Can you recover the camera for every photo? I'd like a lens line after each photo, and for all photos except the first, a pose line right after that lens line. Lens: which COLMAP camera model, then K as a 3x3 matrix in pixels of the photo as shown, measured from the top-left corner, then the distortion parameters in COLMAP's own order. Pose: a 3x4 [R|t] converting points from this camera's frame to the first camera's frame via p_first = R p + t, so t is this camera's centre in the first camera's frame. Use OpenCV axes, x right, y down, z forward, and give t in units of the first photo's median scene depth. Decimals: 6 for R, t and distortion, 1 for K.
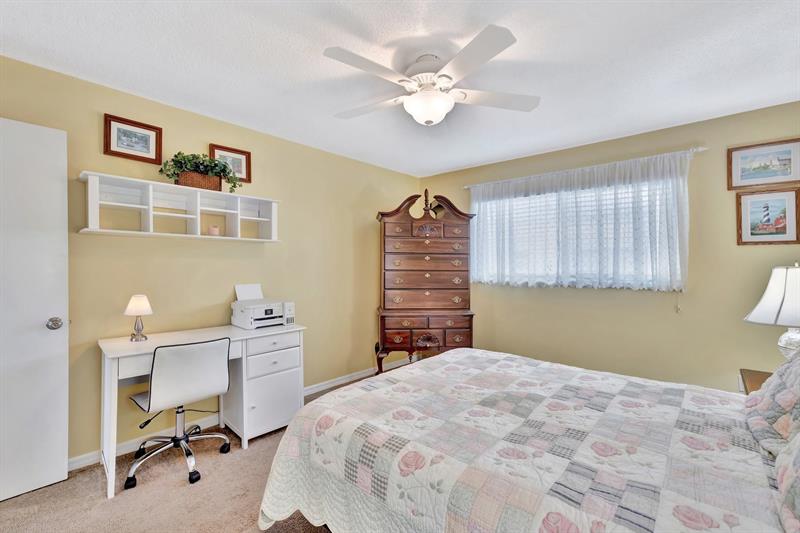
lens RADIAL K [[338.6, 0, 397.9], [0, 338.6, 258.6], [0, 0, 1]] dist [0.004146, -0.000626]
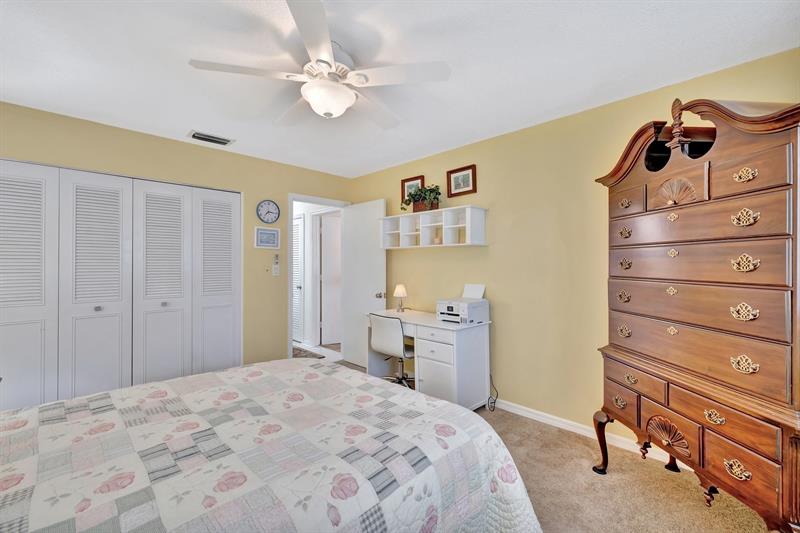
lens RADIAL K [[338.6, 0, 406.7], [0, 338.6, 265.6], [0, 0, 1]] dist [0.004146, -0.000626]
pose [[-0.017341, -0.003657, -0.999843, 0.735266], [0.011921, 0.999921, -0.003864, 0.017715], [0.999779, -0.011986, -0.017296, 0.872217]]
